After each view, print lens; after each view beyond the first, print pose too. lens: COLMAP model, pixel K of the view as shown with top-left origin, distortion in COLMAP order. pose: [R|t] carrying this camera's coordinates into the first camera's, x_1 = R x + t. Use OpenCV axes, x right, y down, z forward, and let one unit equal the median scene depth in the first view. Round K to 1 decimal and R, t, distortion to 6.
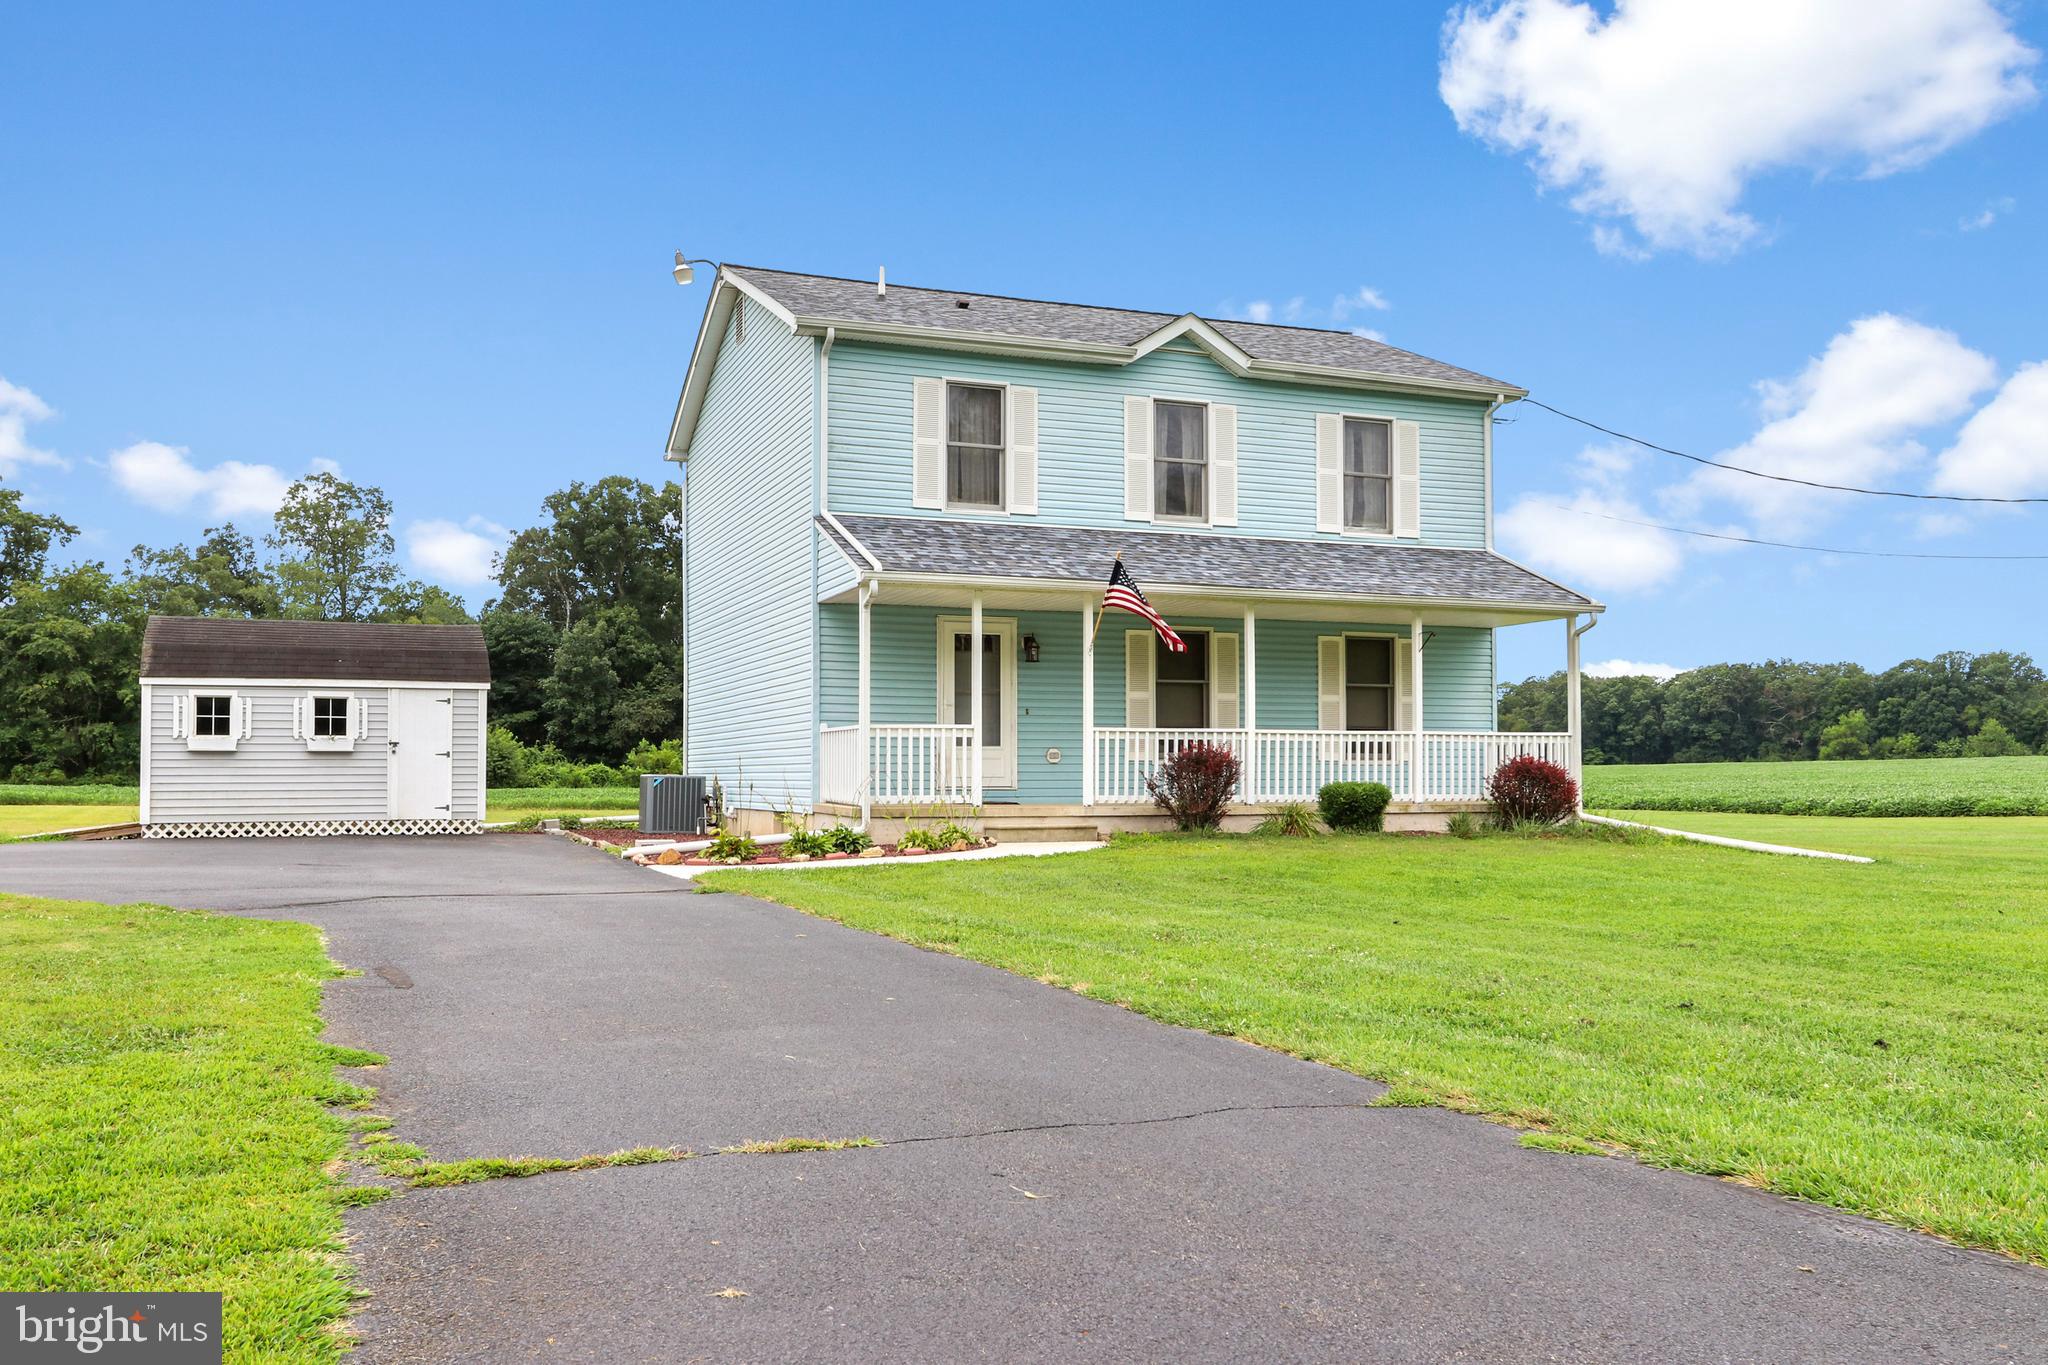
lens RADIAL K [[1738.8, 0, 1030.8], [0, 1738.8, 679.7], [0, 0, 1]] dist [-0.010342, 0.014353]
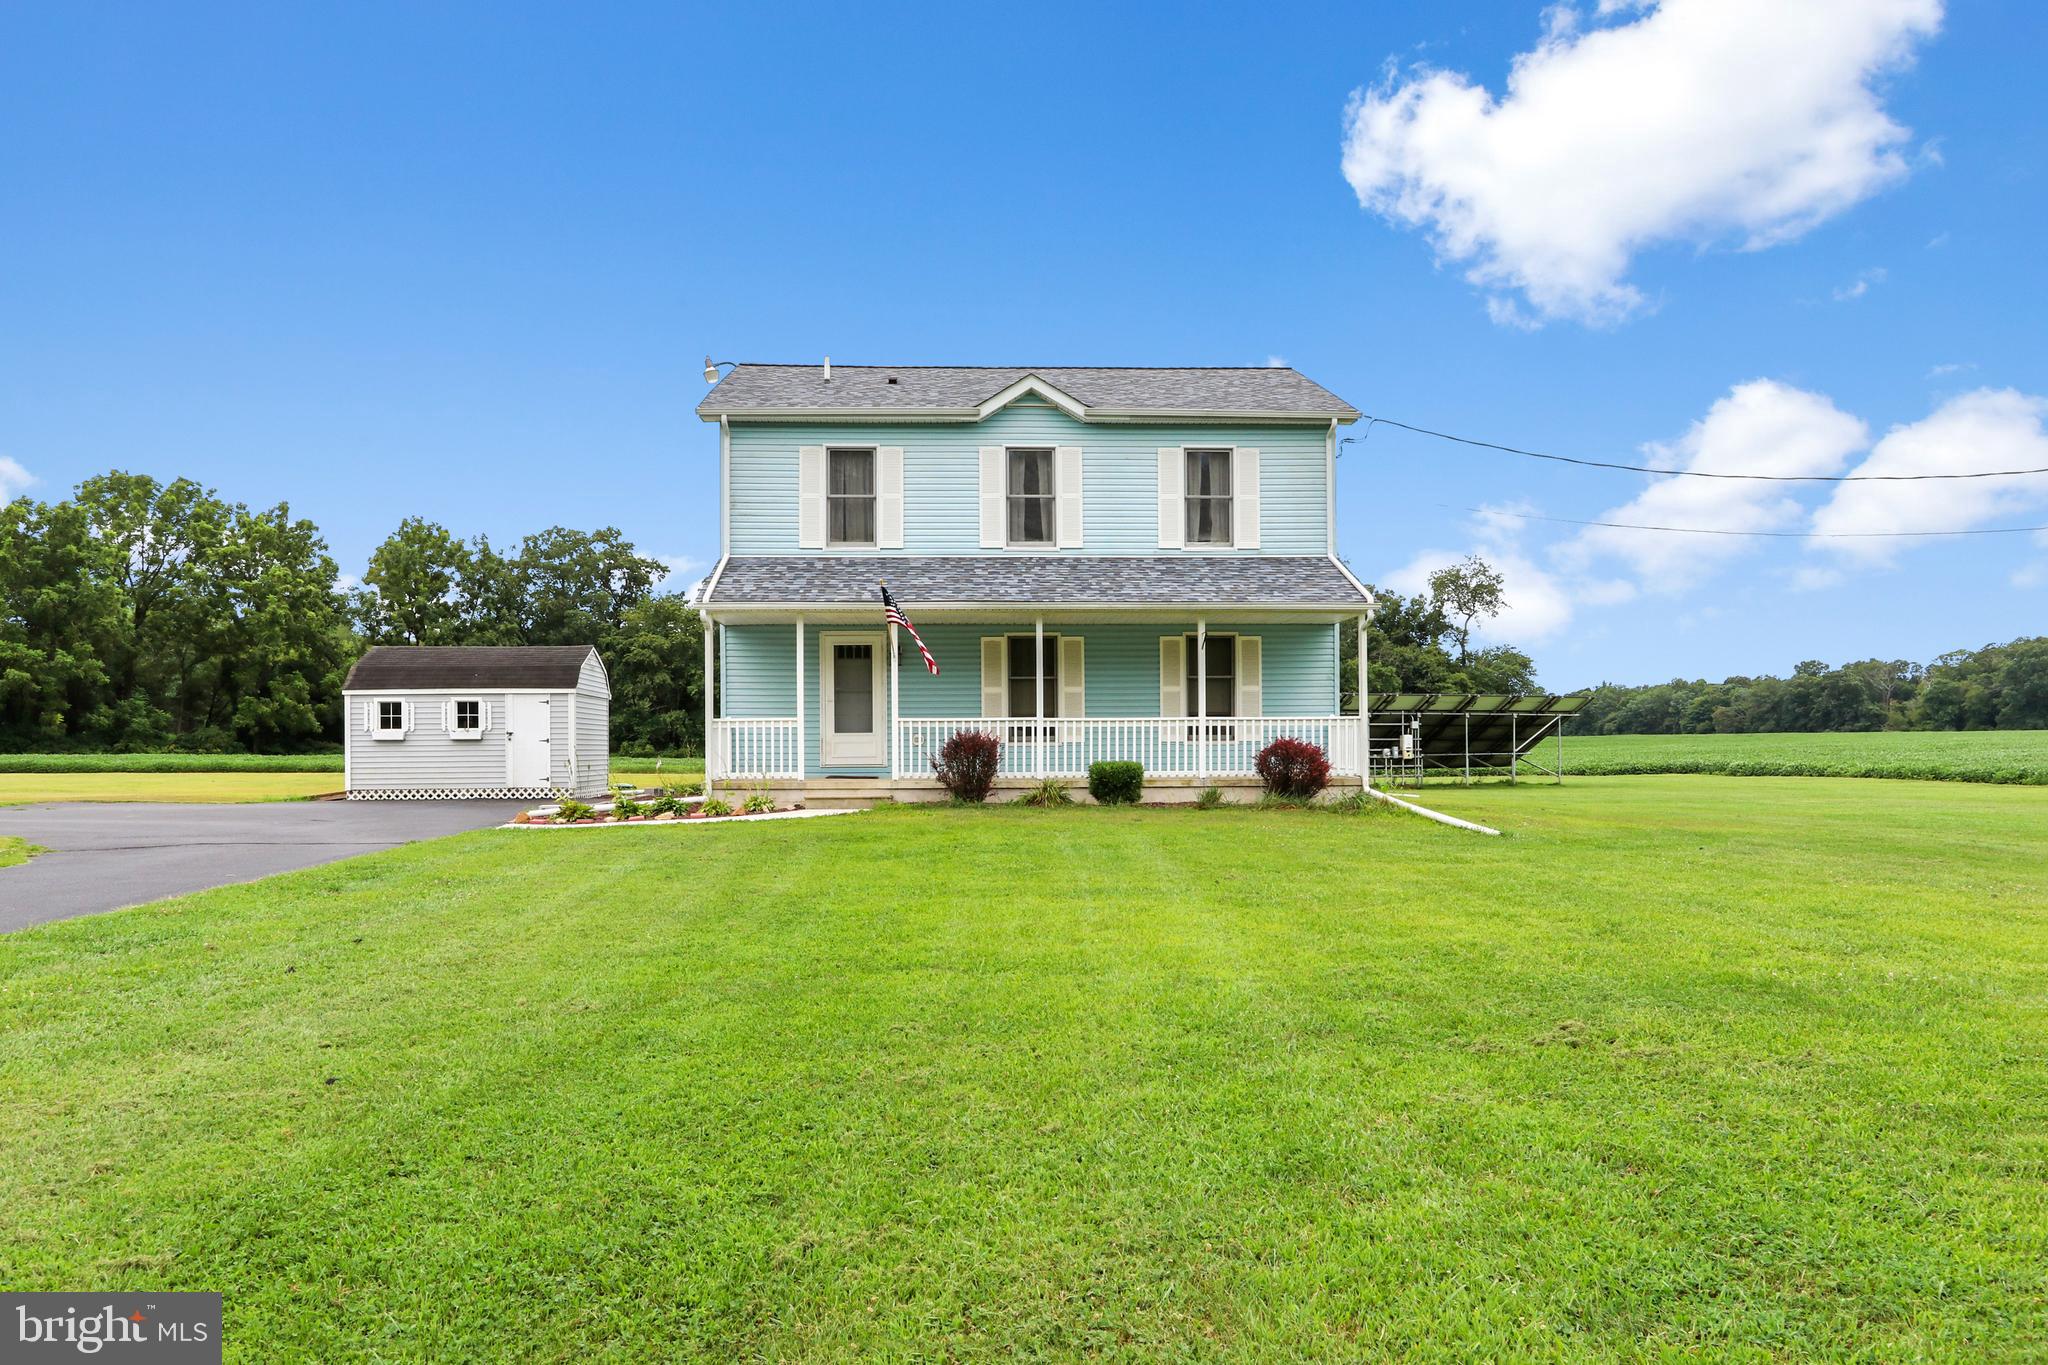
lens RADIAL K [[1461.2, 0, 1004.4], [0, 1461.2, 689.0], [0, 0, 1]] dist [-0.026690, 0.000539]
pose [[0.942310, -0.017533, -0.334281, 0.407185], [0.023322, 0.999639, 0.013312, -0.005287], [0.333927, -0.020340, 0.942379, 0.028518]]
